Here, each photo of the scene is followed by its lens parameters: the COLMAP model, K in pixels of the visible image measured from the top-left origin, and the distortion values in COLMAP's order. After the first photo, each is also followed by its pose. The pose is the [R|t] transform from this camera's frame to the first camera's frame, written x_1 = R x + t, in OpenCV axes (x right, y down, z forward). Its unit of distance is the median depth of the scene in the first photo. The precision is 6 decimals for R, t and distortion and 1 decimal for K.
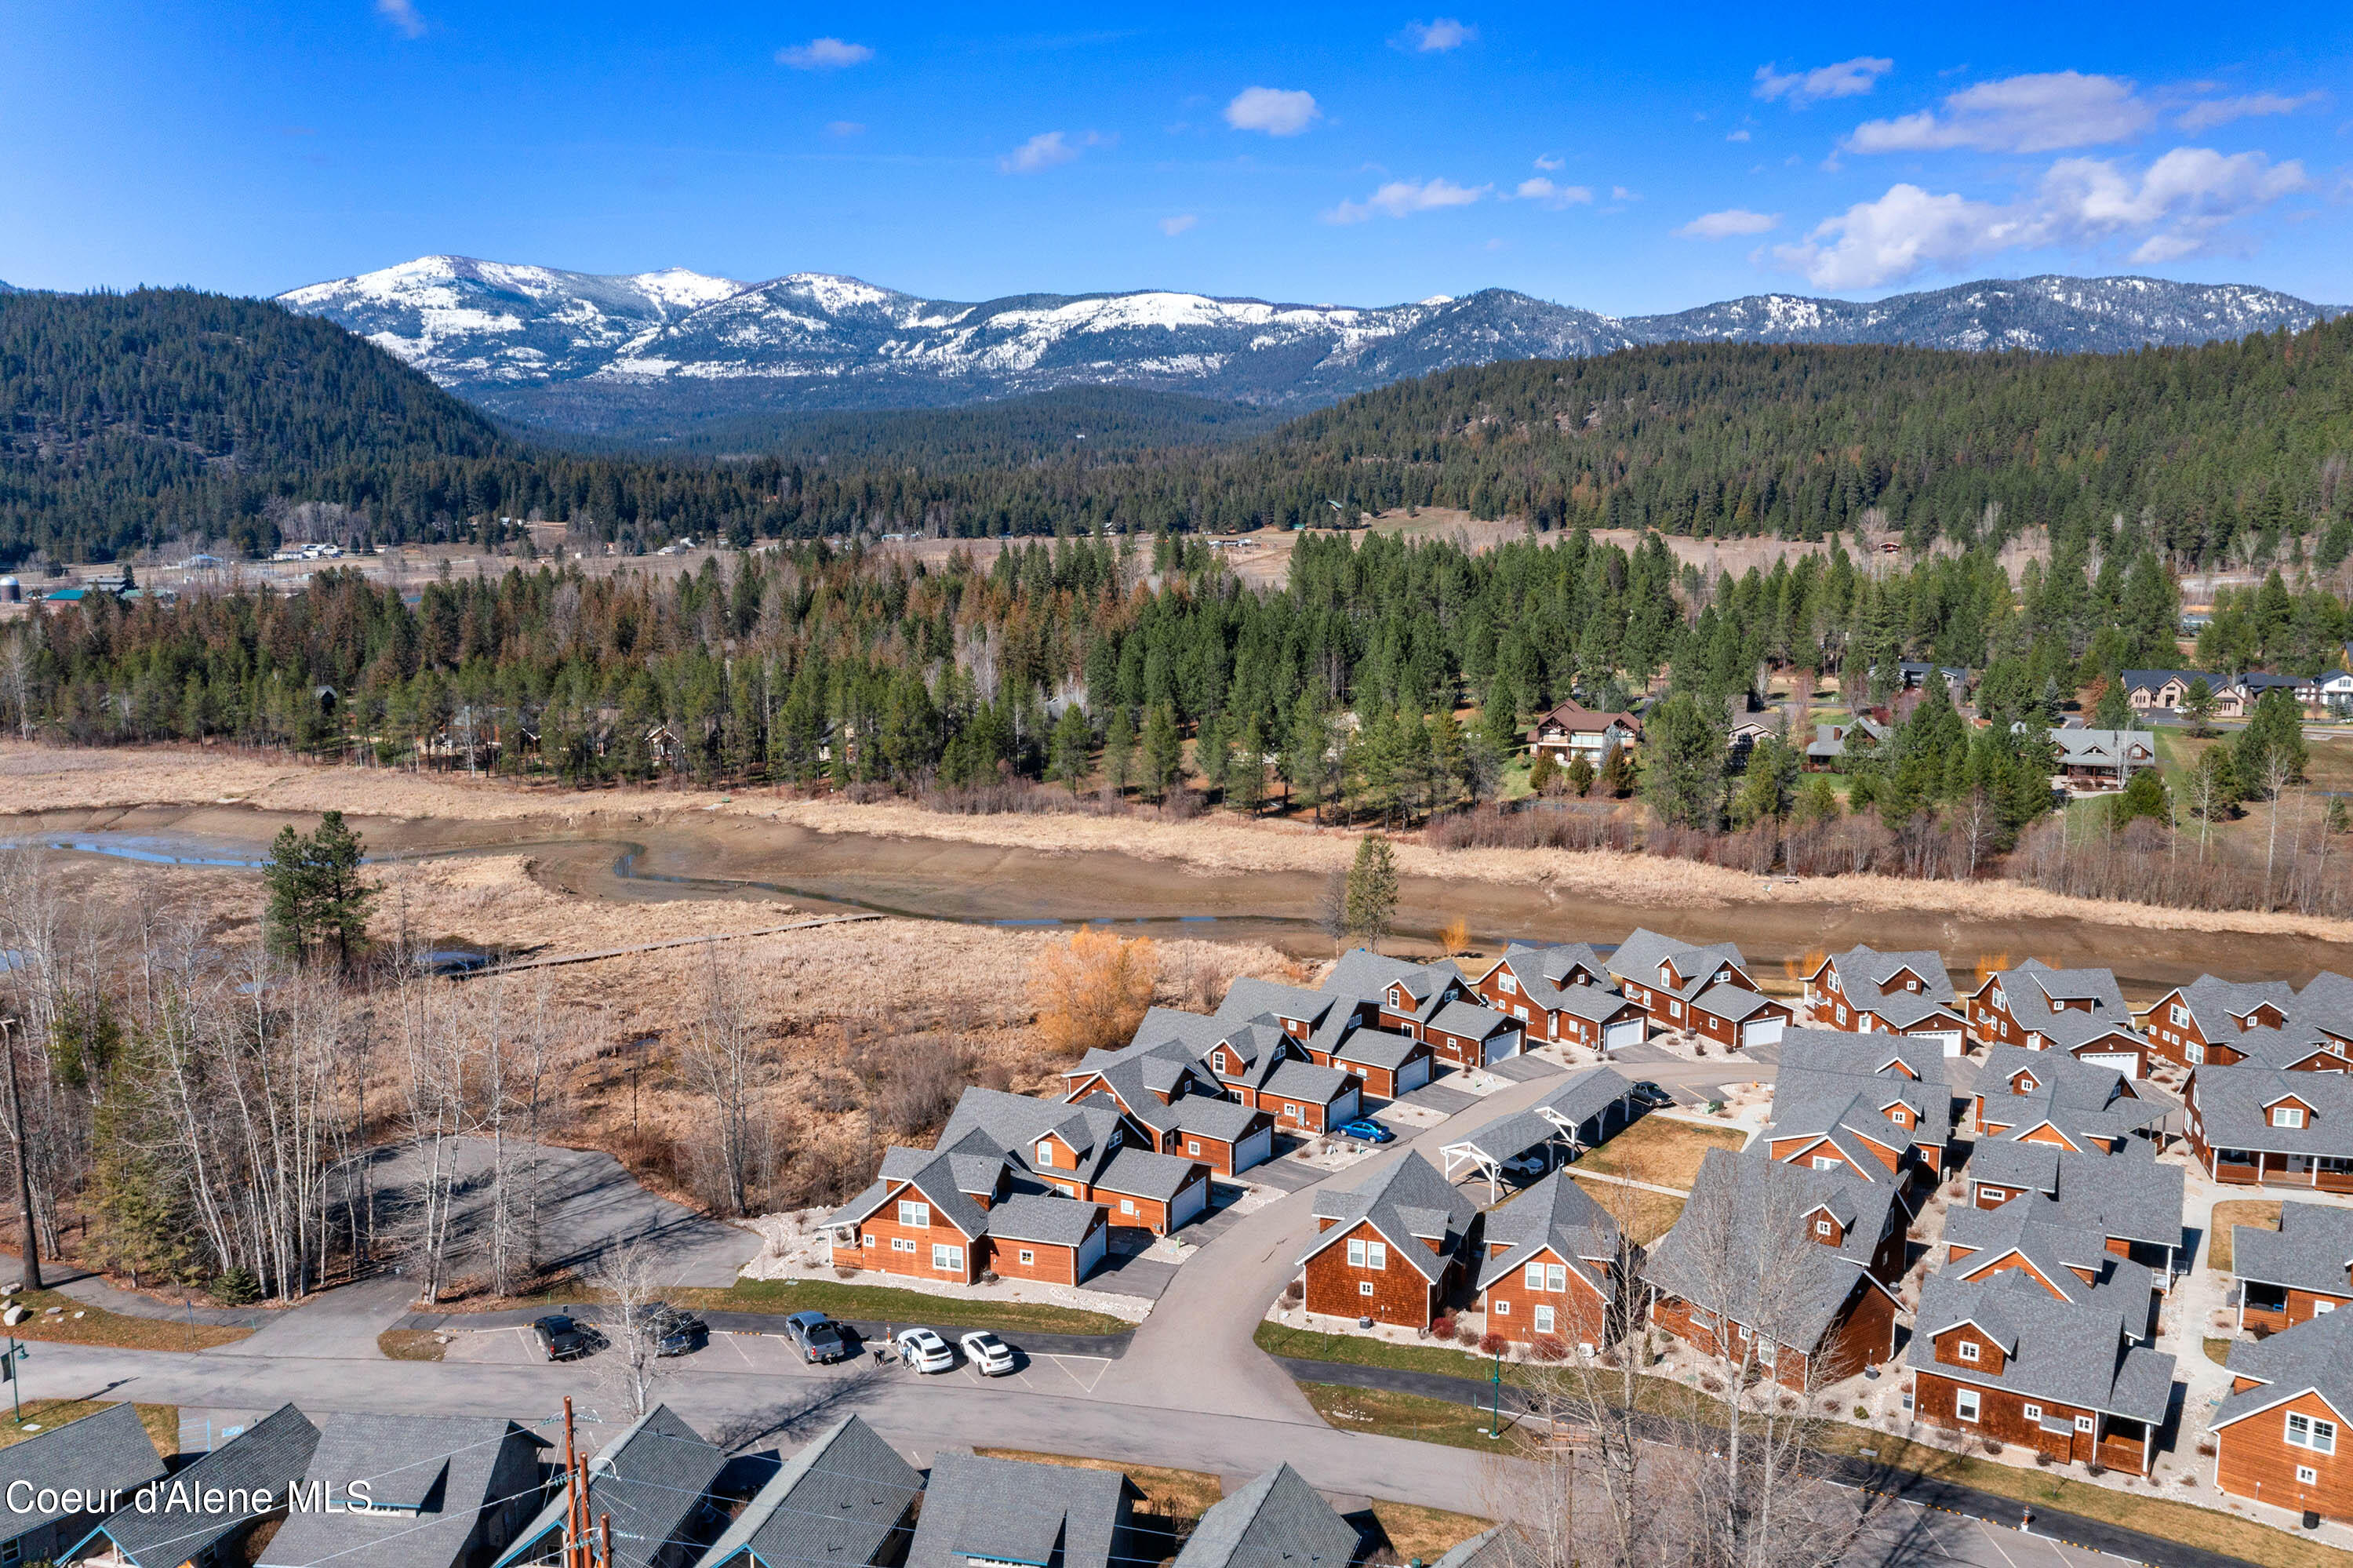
lens RADIAL K [[1866.7, 0, 1176.5], [0, 1866.7, 784.0], [0, 0, 1]] dist [0.002038, 0.000163]
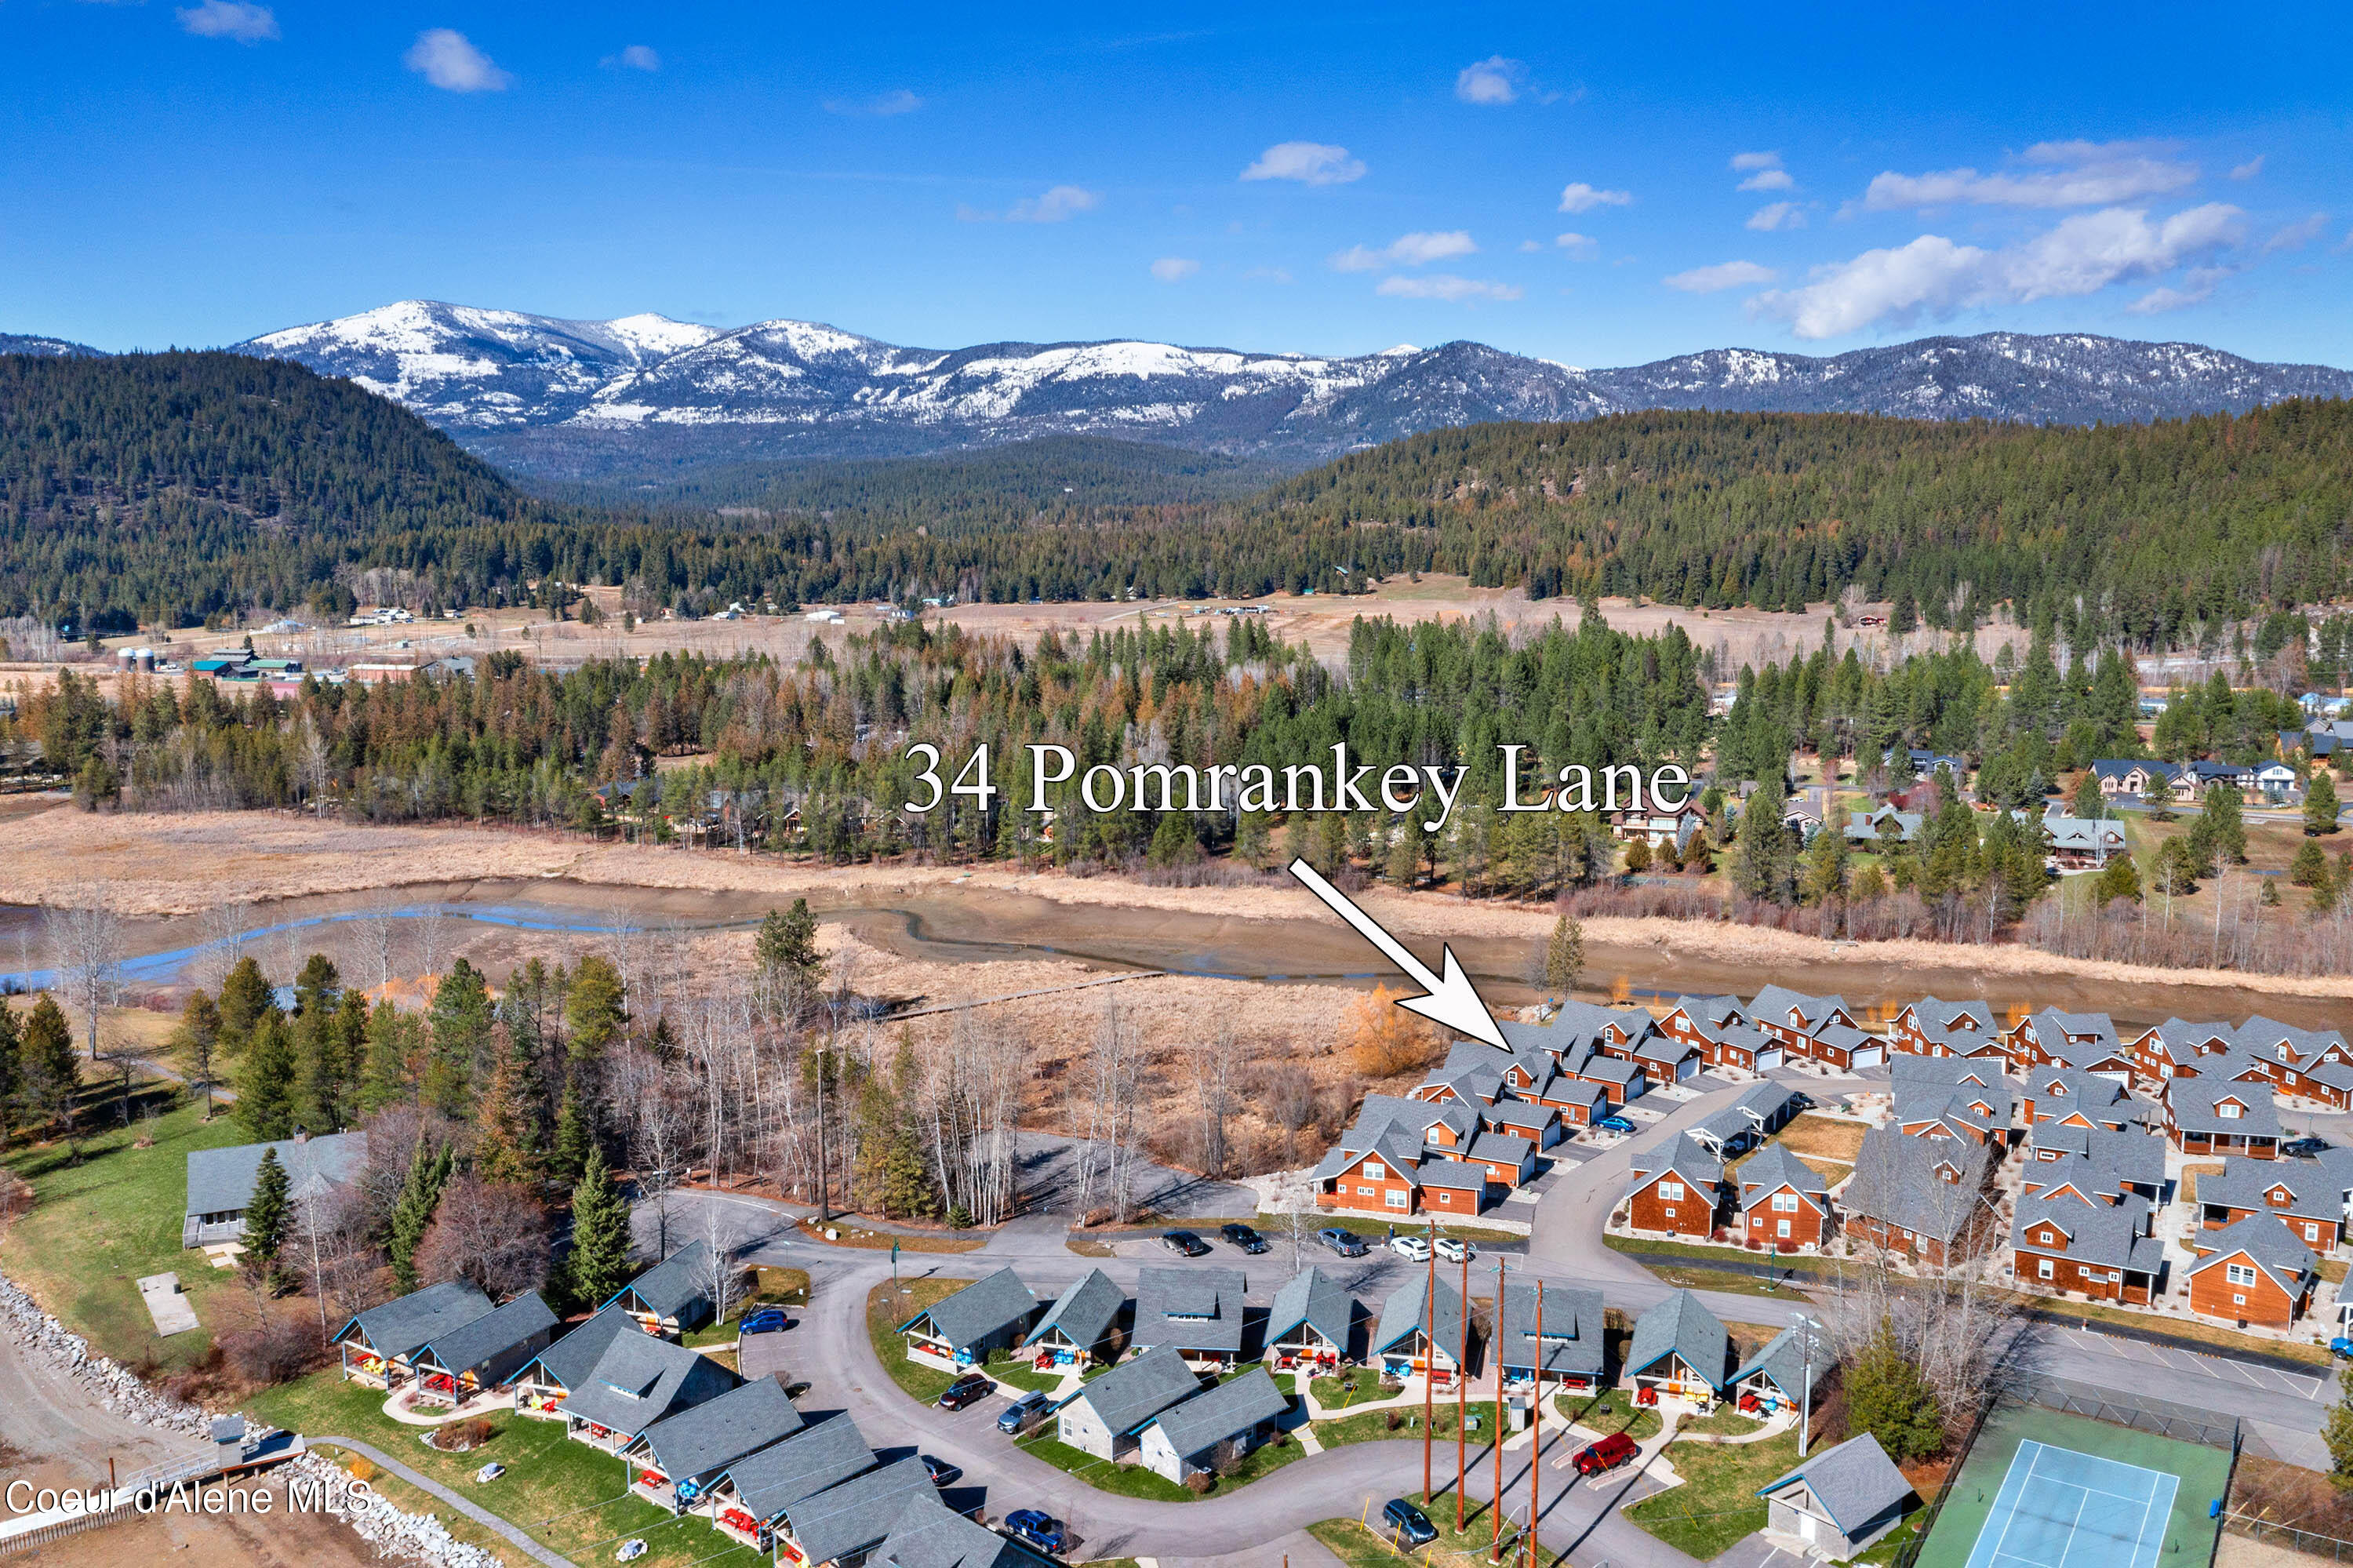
lens RADIAL K [[1864.4, 0, 1176.5], [0, 1864.4, 784.0], [0, 0, 1]] dist [-0.002450, 0.003315]
pose [[0.999798, 0.001526, 0.020059, -0.028077], [-0.001087, 0.999759, -0.021921, -0.005202], [-0.020087, 0.021895, 0.999558, -0.048358]]
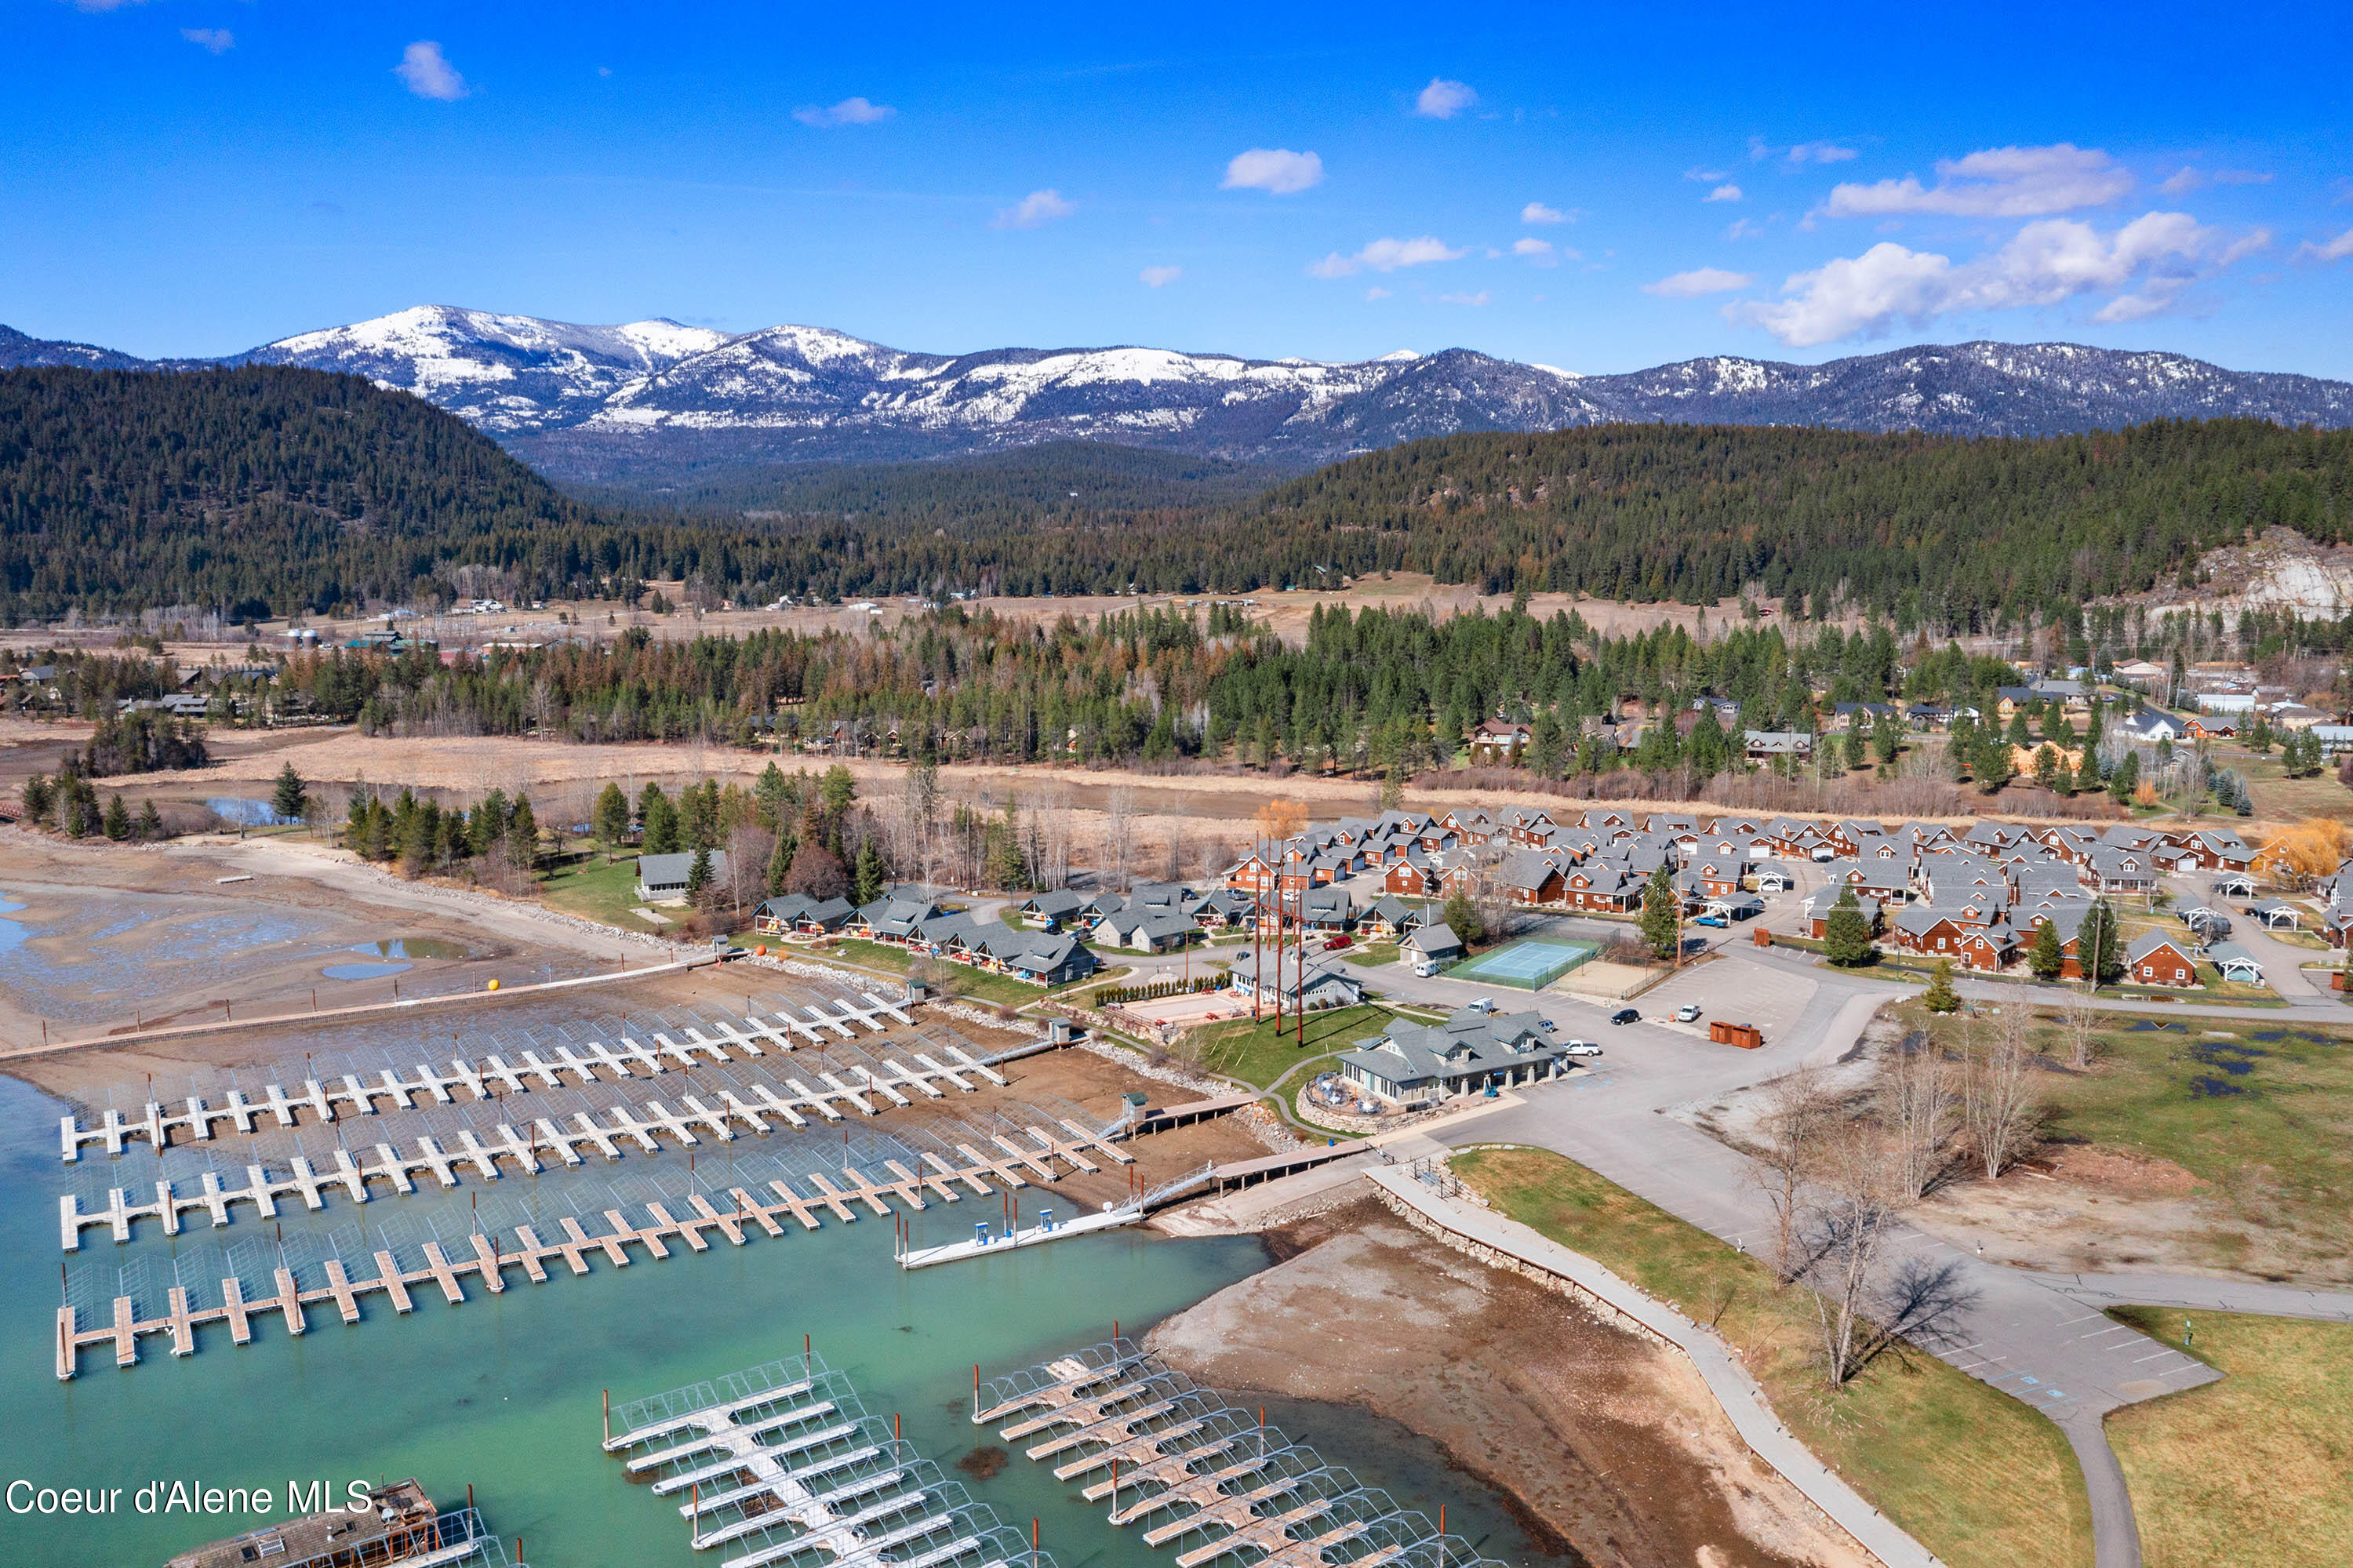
lens RADIAL K [[1864.4, 0, 1176.5], [0, 1864.4, 784.0], [0, 0, 1]] dist [-0.002450, 0.003315]
pose [[0.999810, 0.003880, 0.019105, -0.026962], [-0.003435, 0.999723, -0.023299, 0.013666], [-0.019190, 0.023229, 0.999546, -0.167957]]
